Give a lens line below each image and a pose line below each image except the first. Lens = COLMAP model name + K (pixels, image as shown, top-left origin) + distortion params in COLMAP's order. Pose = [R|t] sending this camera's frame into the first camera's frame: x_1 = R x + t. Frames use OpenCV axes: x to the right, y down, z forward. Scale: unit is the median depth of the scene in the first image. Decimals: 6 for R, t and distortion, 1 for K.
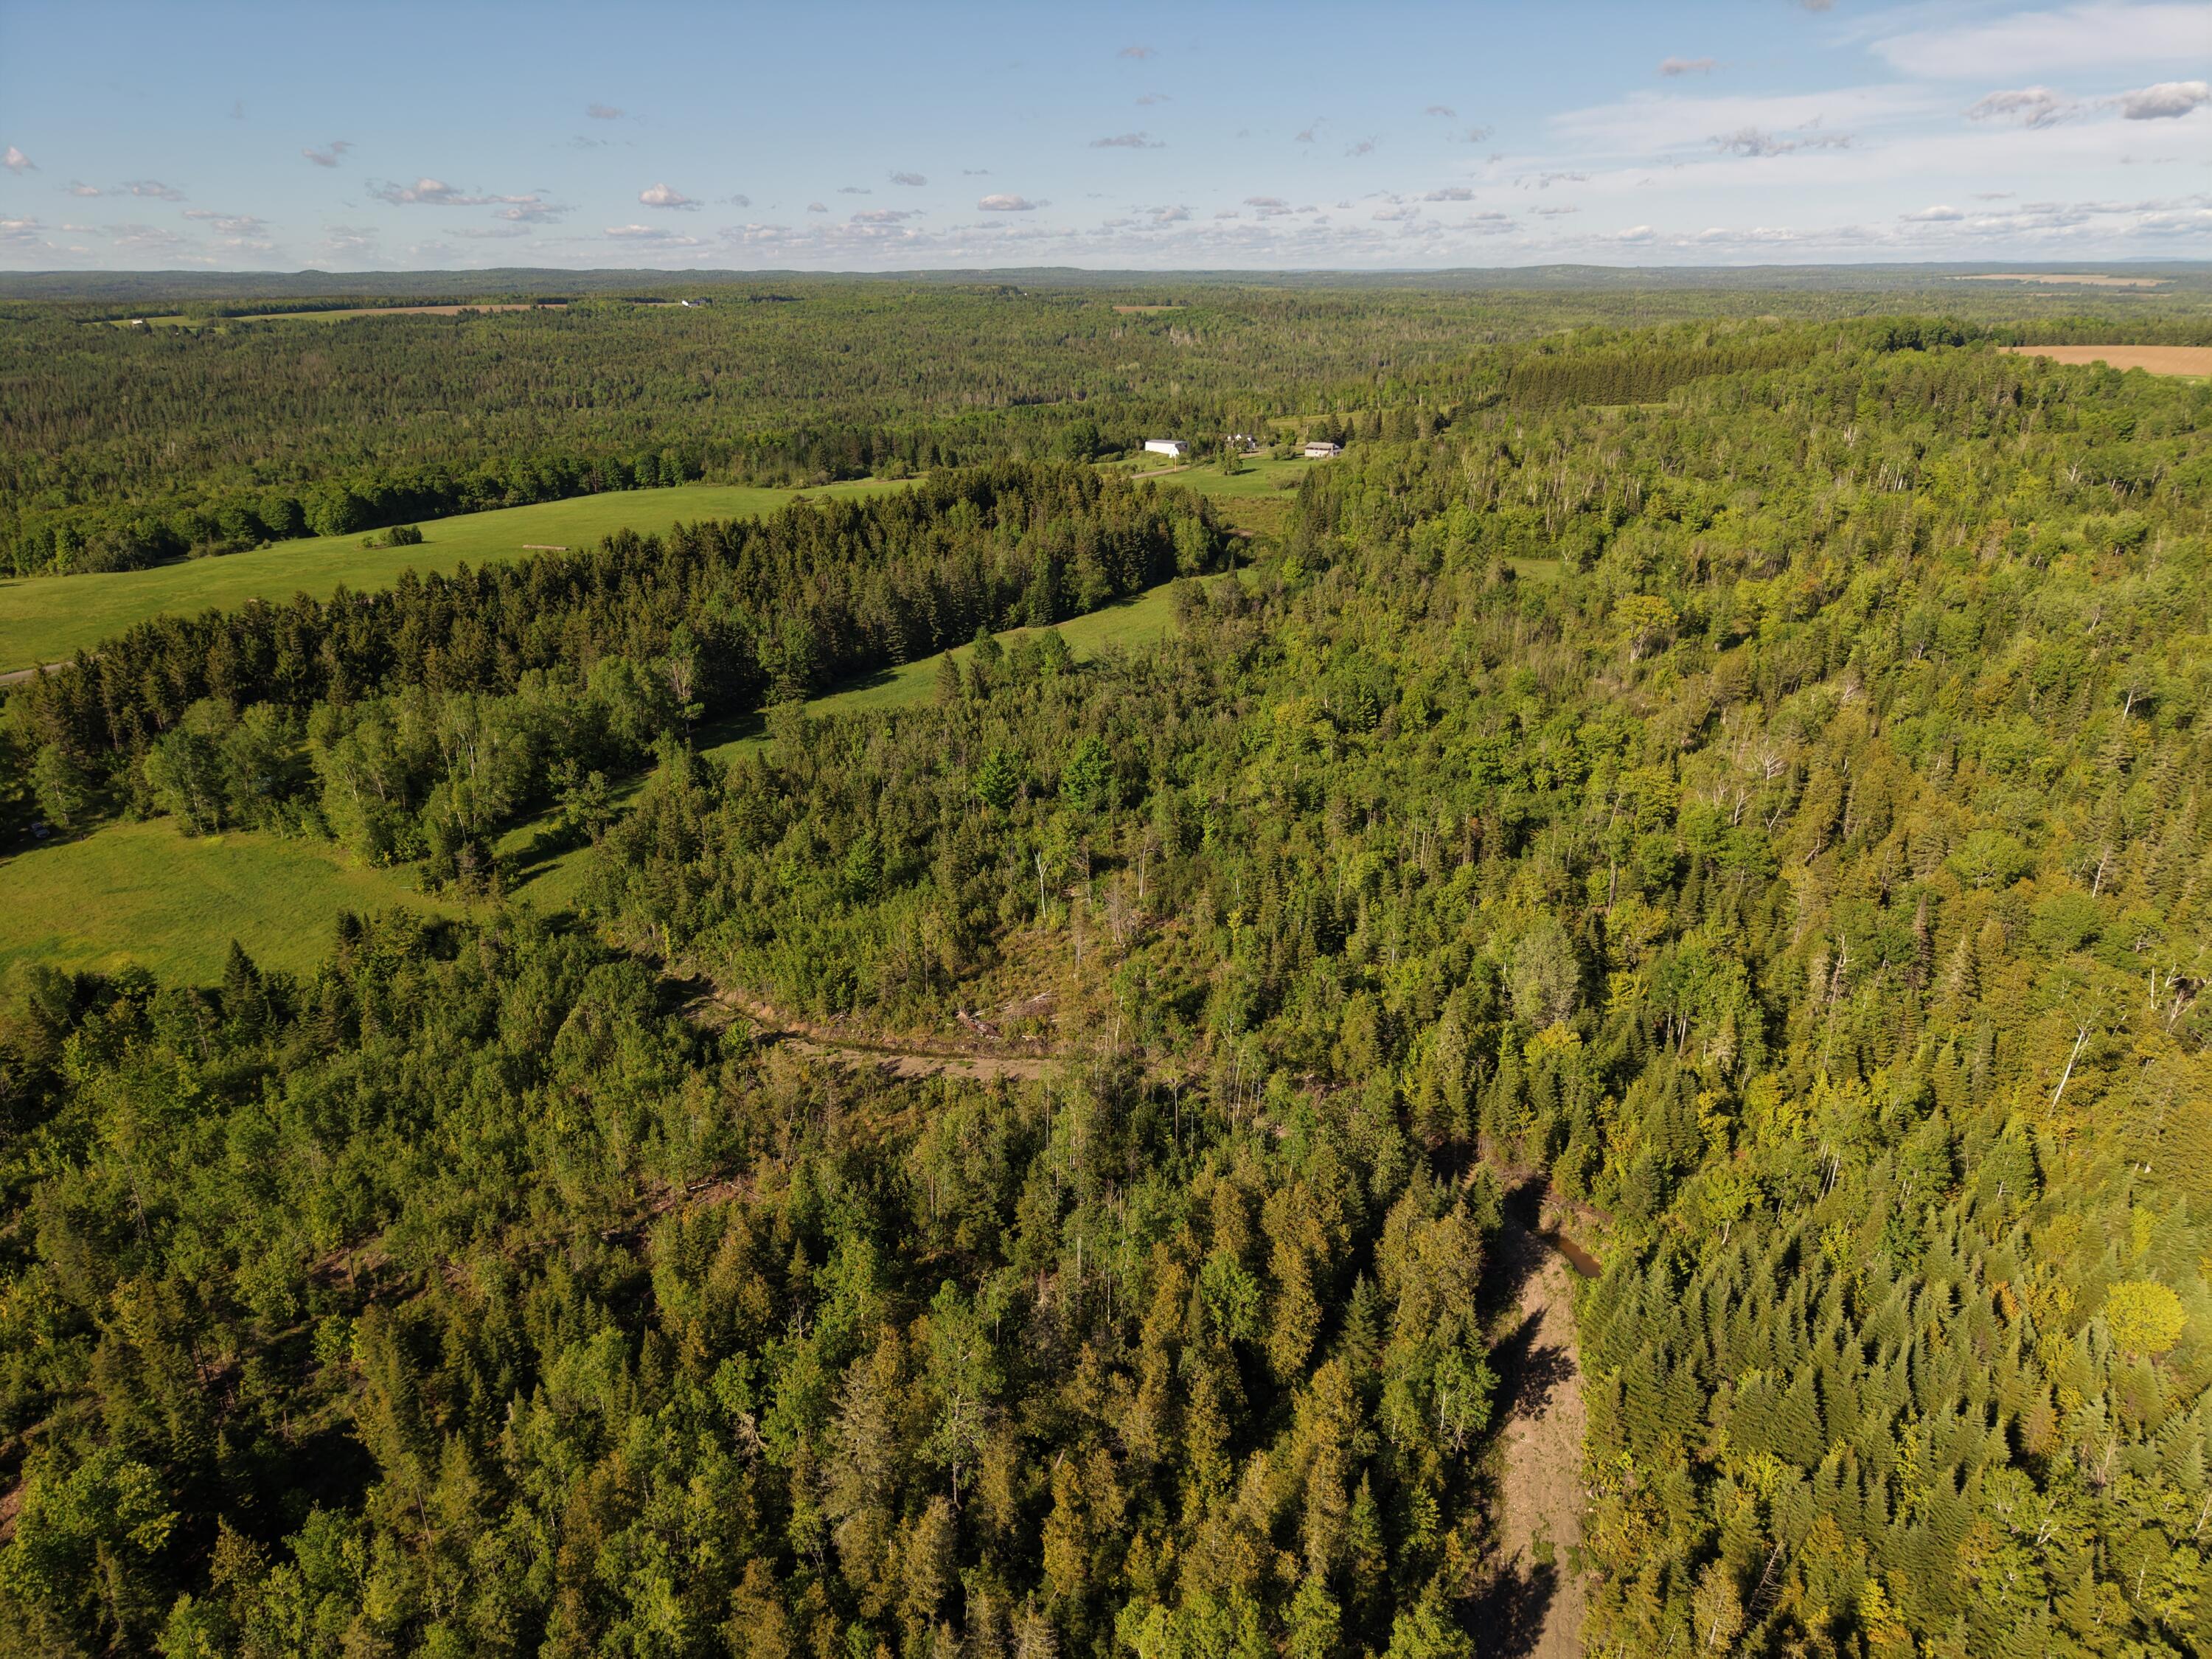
lens RADIAL K [[1479.1, 0, 1108.6], [0, 1479.1, 834.4], [0, 0, 1]] dist [0.012261, -0.010221]
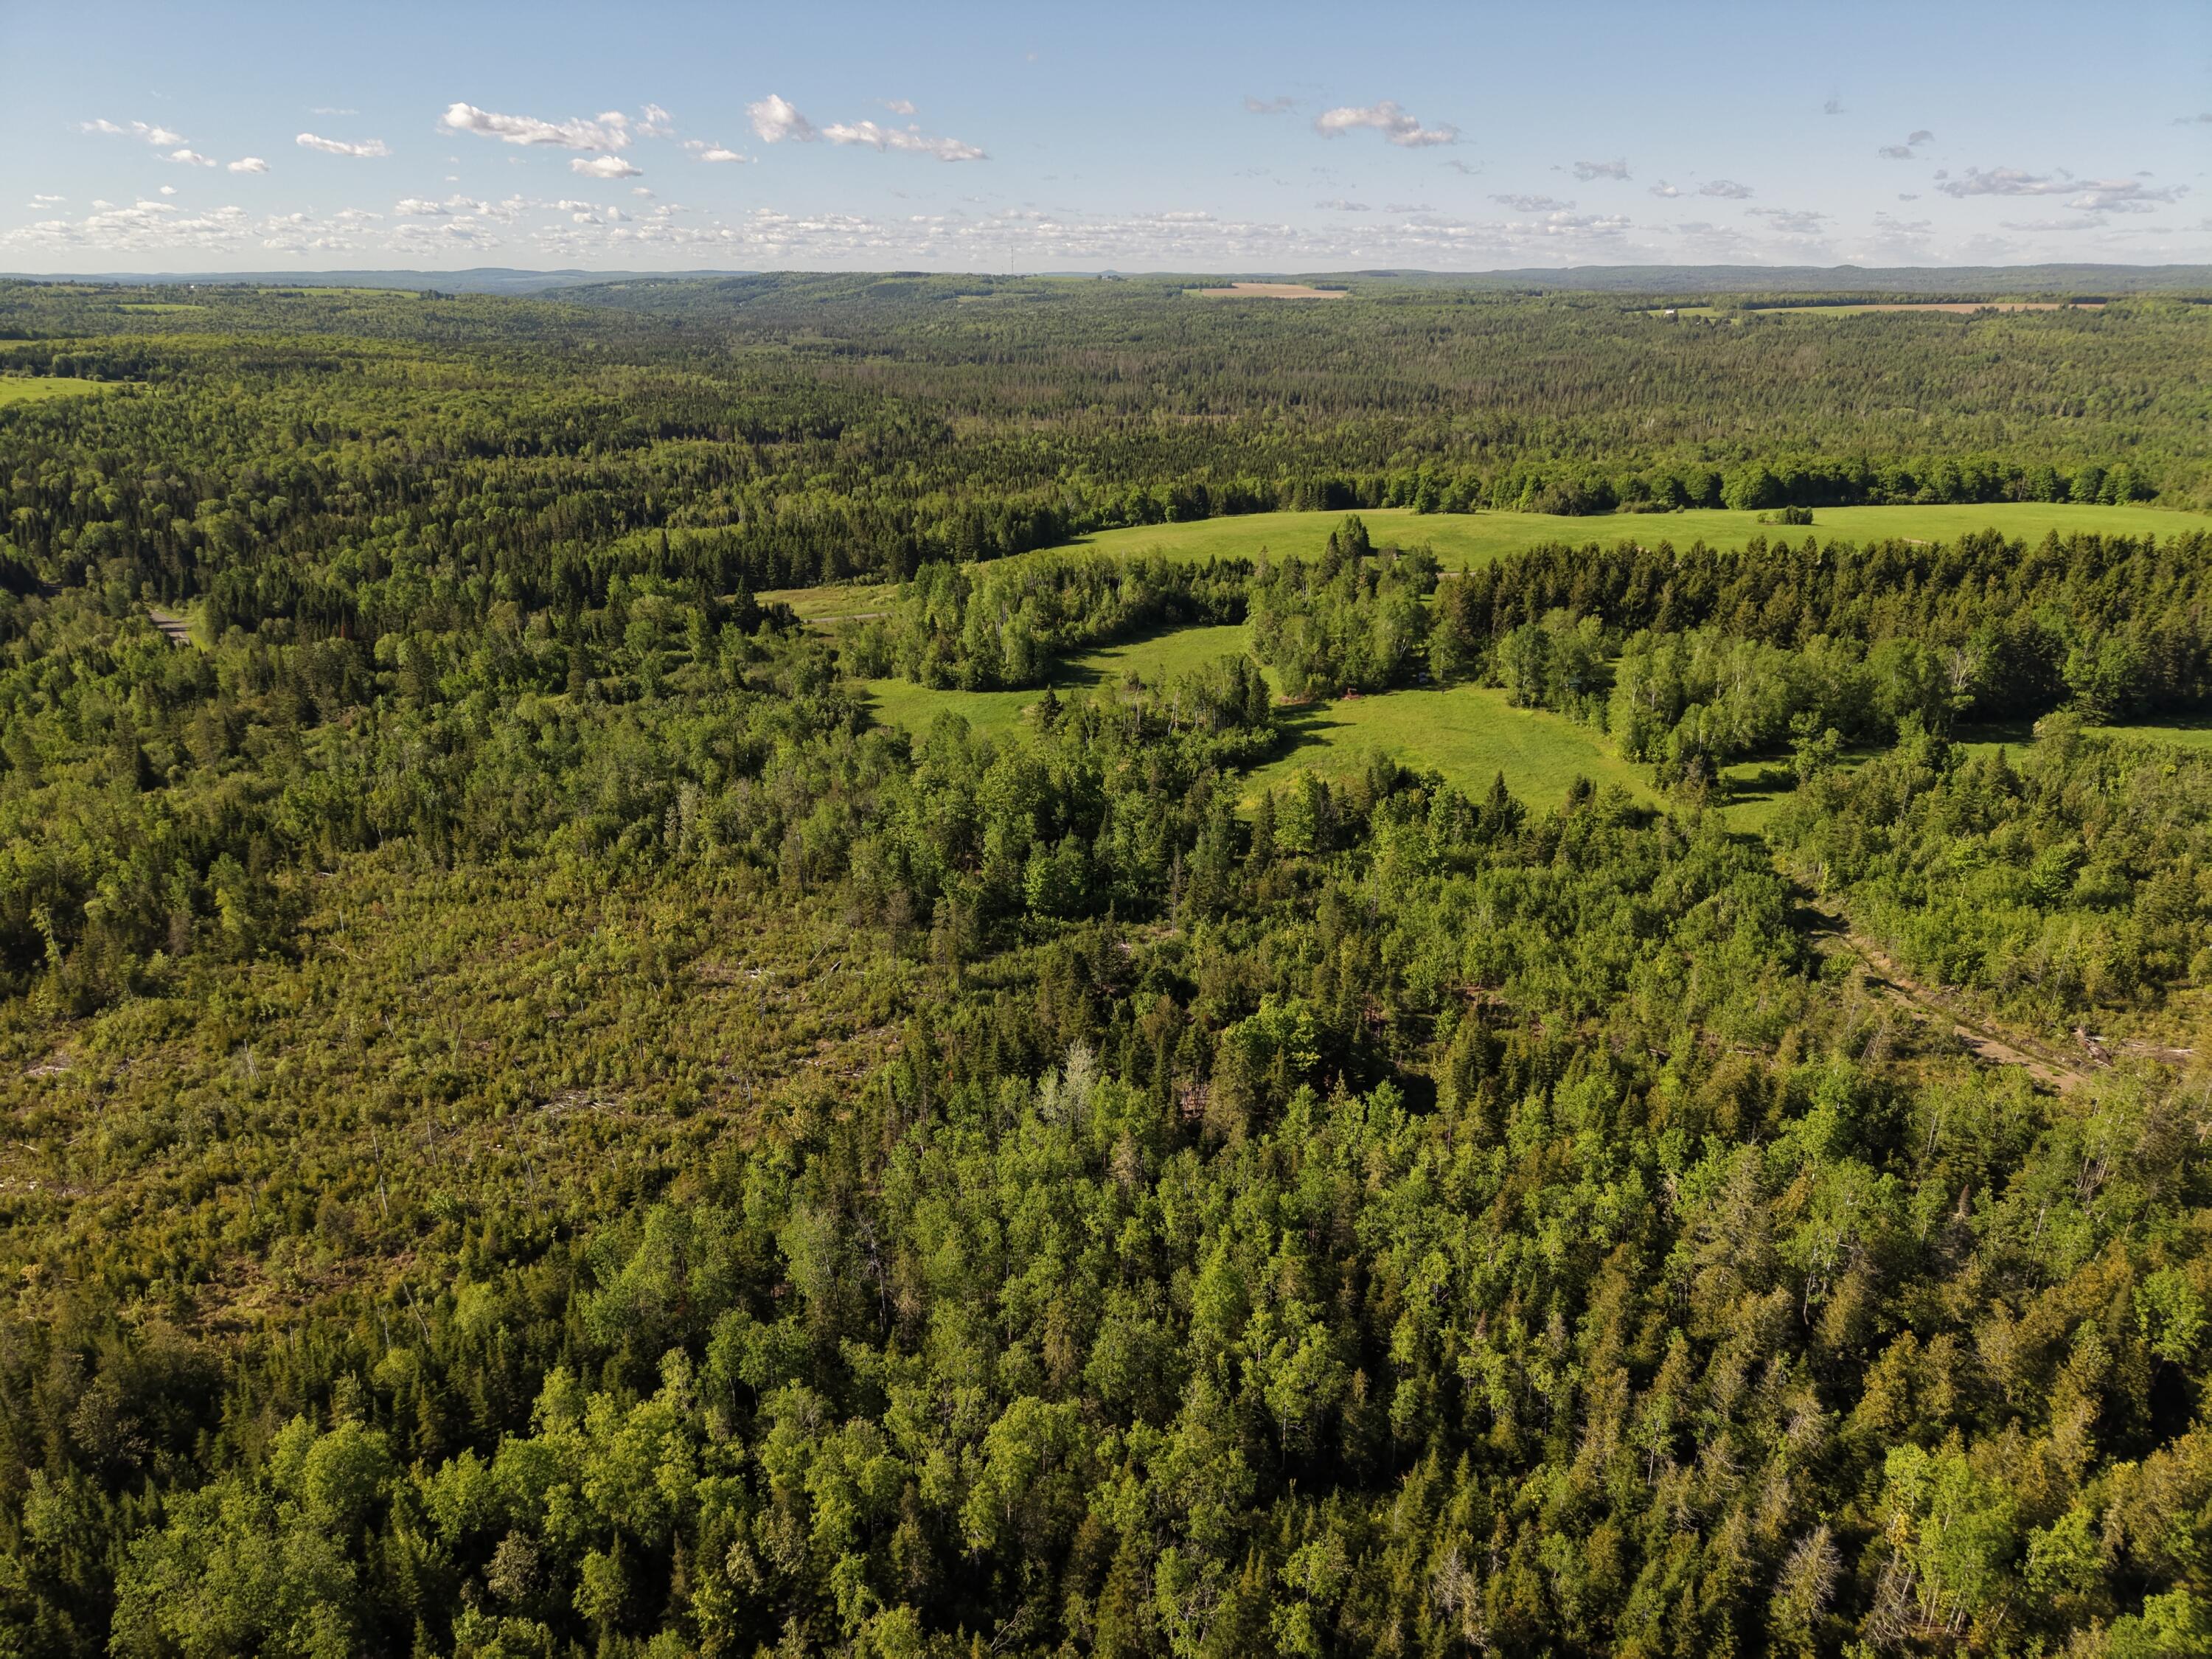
lens RADIAL K [[1493.6, 0, 1106.0], [0, 1493.6, 829.5], [0, 0, 1]] dist [0.014038, -0.015871]
pose [[0.620753, 0.280874, -0.731967, 0.142856], [-0.283316, 0.950896, 0.124613, 0.040824], [0.731025, 0.130024, 0.669848, -0.116090]]
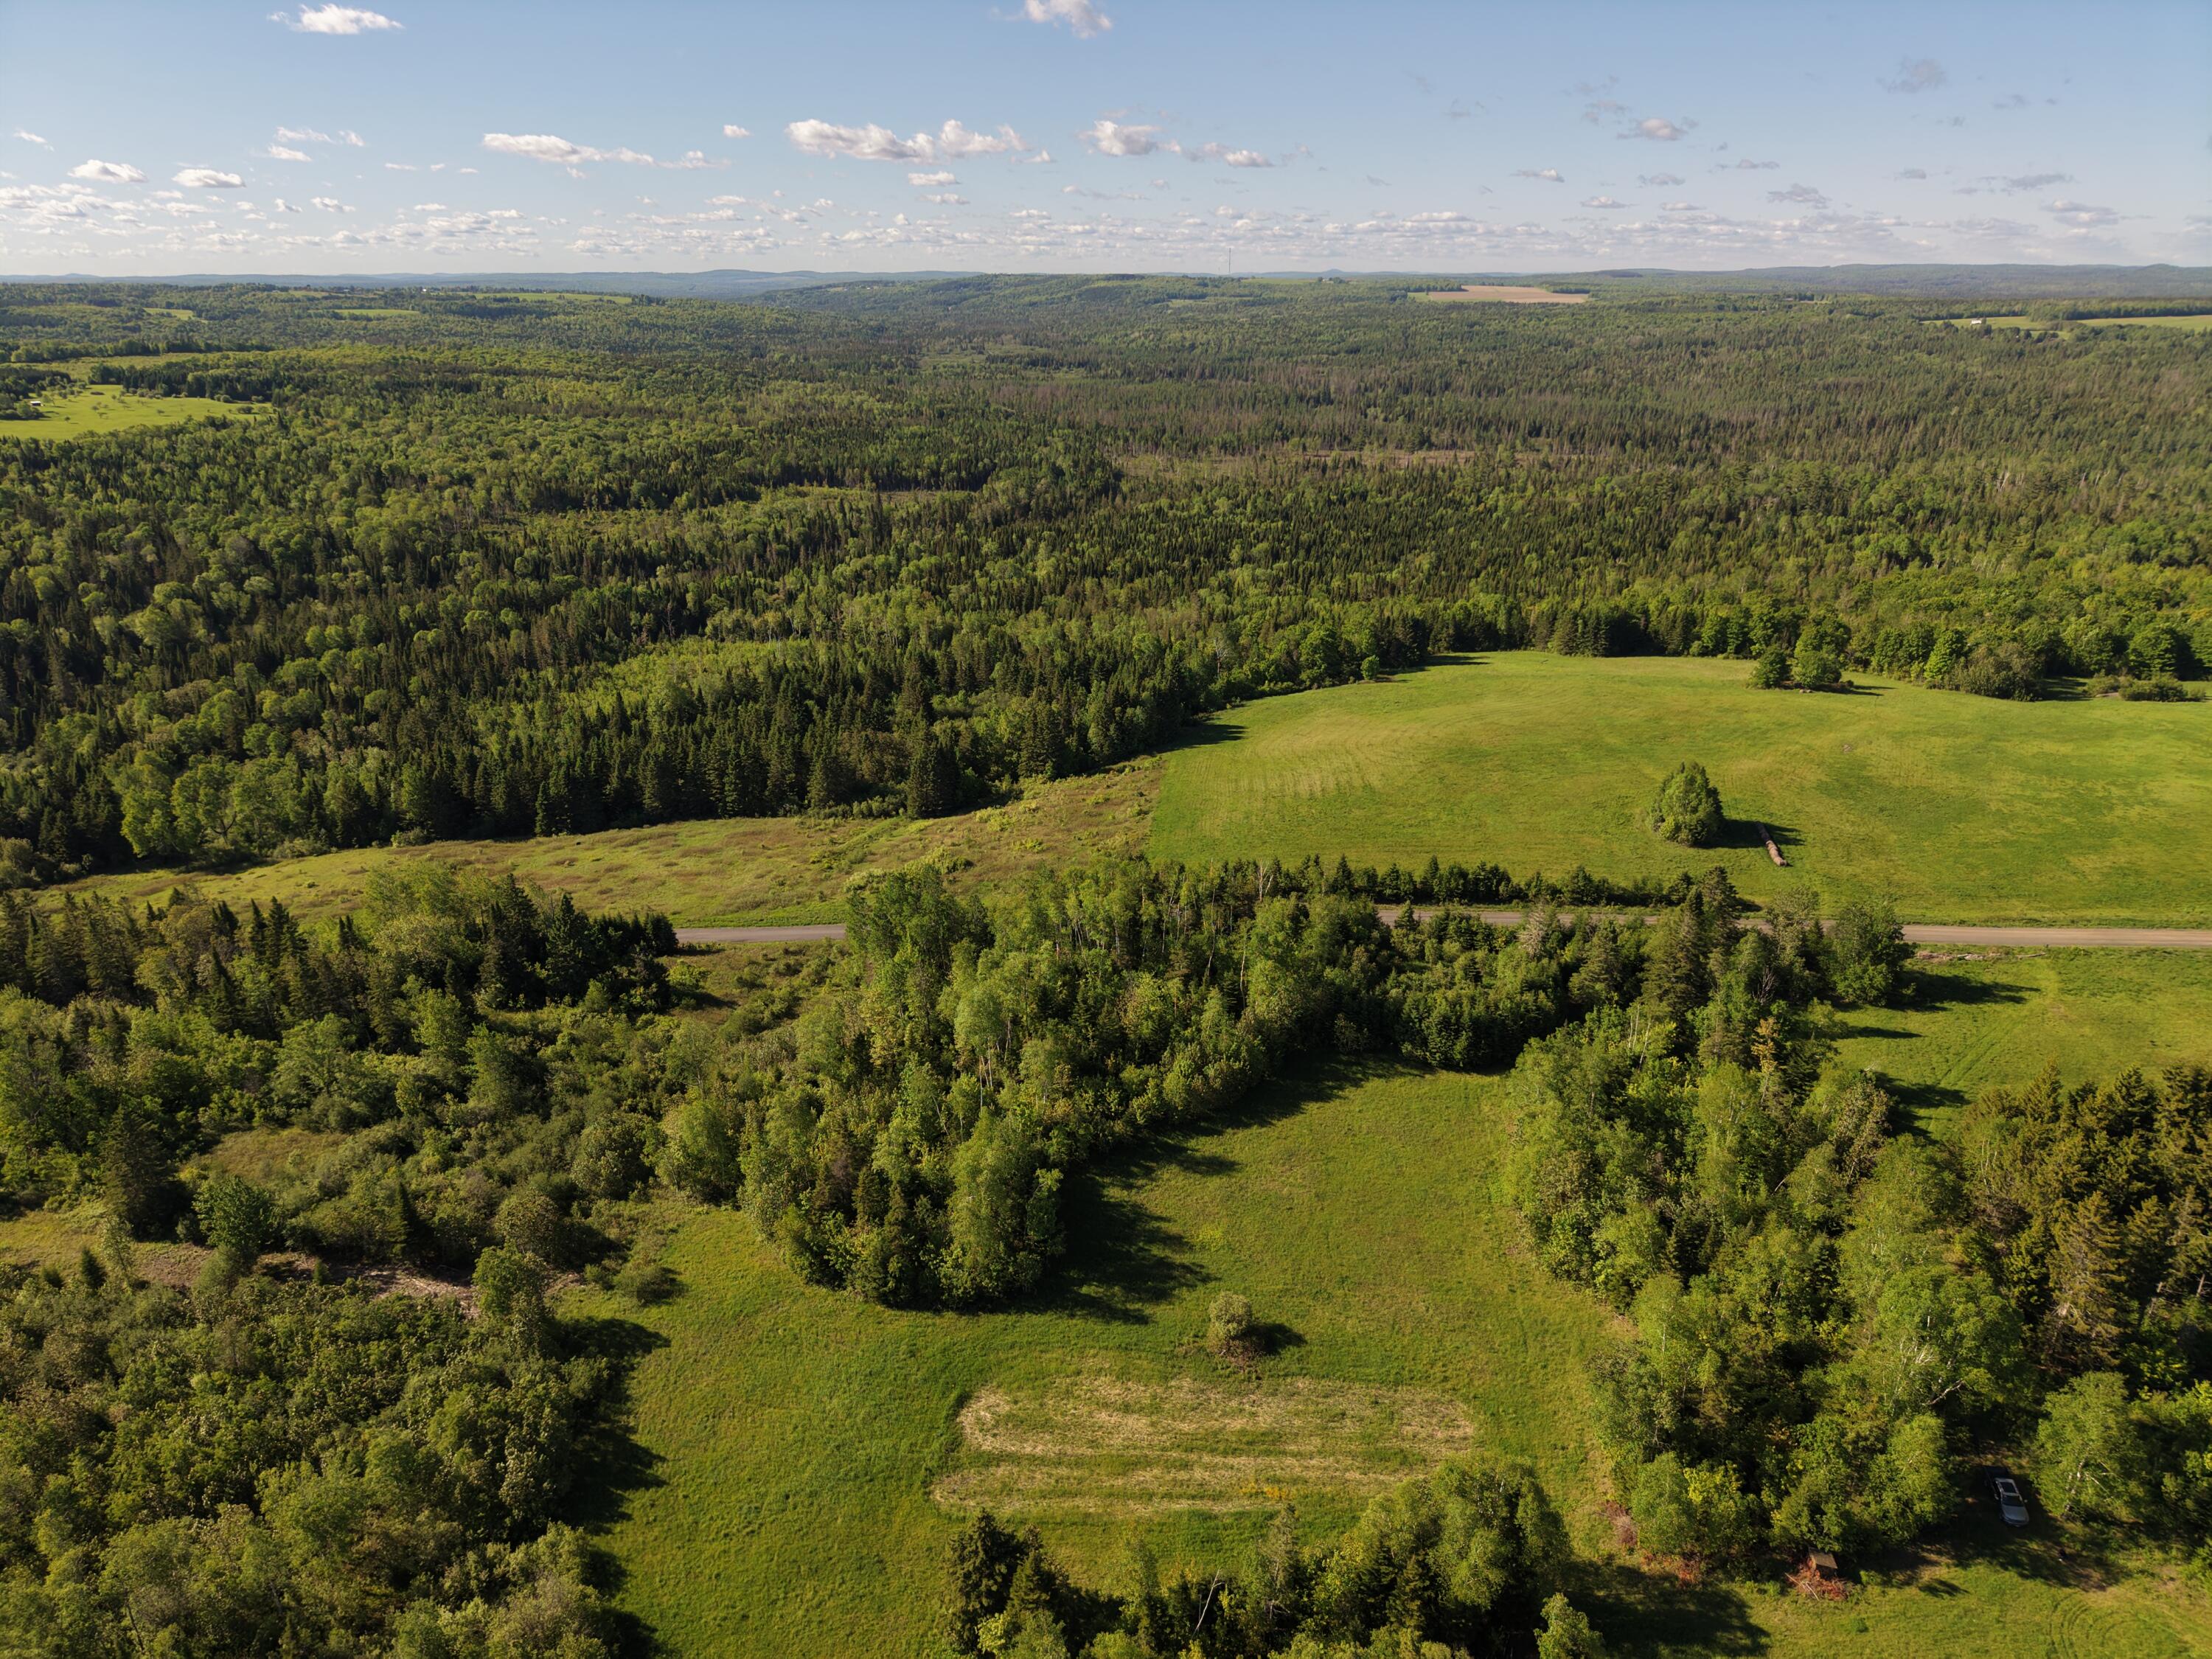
lens RADIAL K [[1479.1, 0, 1108.6], [0, 1479.1, 834.4], [0, 0, 1]] dist [0.012261, -0.010221]
pose [[0.505759, 0.313054, -0.803869, -0.540720], [-0.308920, 0.935761, 0.170058, -0.205930], [0.805467, 0.162322, 0.569978, 0.429016]]
